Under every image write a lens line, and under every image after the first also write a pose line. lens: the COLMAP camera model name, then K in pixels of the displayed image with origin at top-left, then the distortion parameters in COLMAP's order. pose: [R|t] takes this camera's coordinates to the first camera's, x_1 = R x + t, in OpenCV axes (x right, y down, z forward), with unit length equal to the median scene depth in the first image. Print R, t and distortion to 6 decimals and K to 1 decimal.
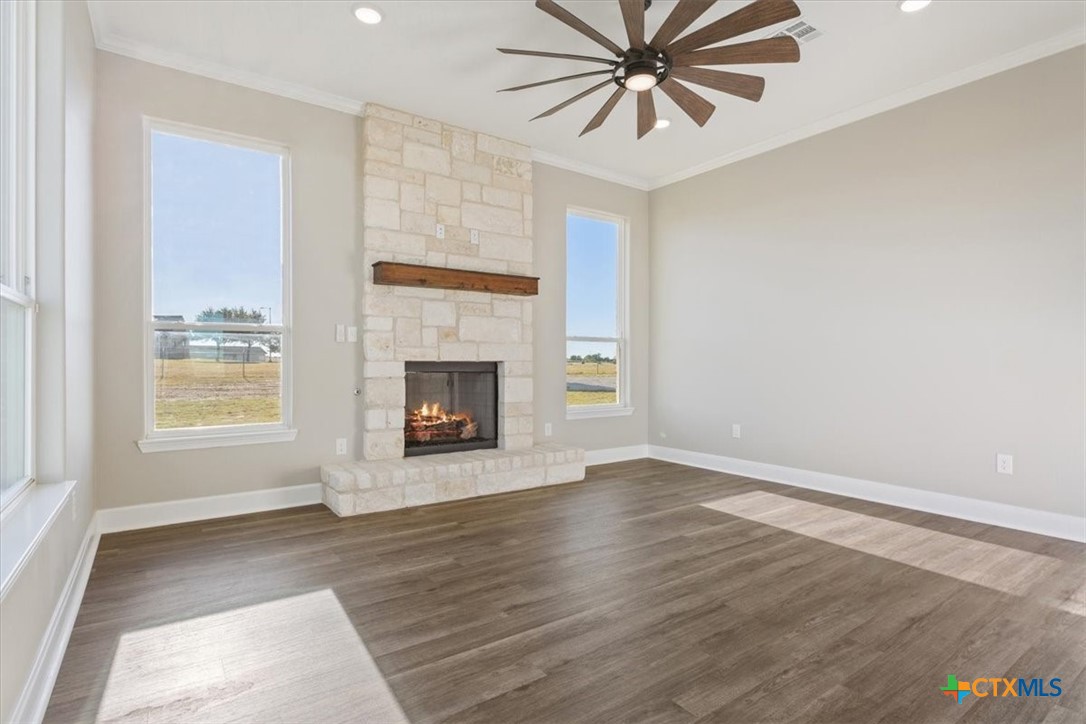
lens RADIAL K [[544.2, 0, 543.0], [0, 544.2, 362.0], [0, 0, 1]] dist [-0.009923, 0.000427]
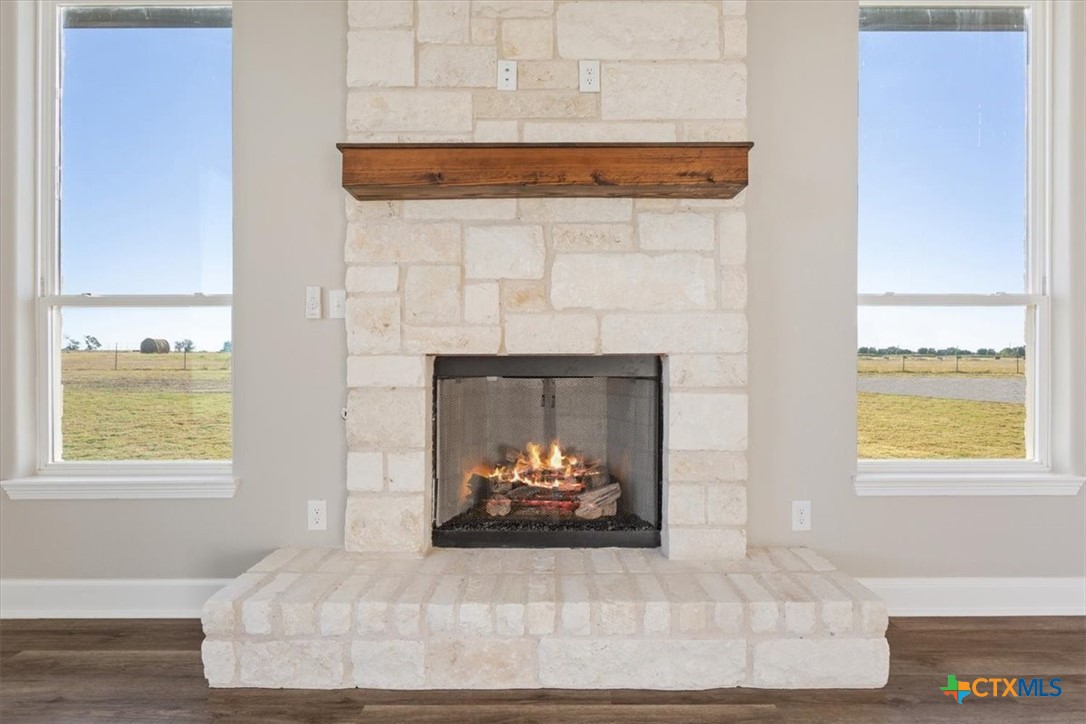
lens RADIAL K [[544.2, 0, 543.0], [0, 544.2, 362.0], [0, 0, 1]] dist [-0.009923, 0.000427]
pose [[0.810501, 0.001865, -0.585734, 0.106725], [0.002707, 0.999972, 0.006930, 0.001938], [0.585731, -0.007202, 0.810473, 0.623473]]
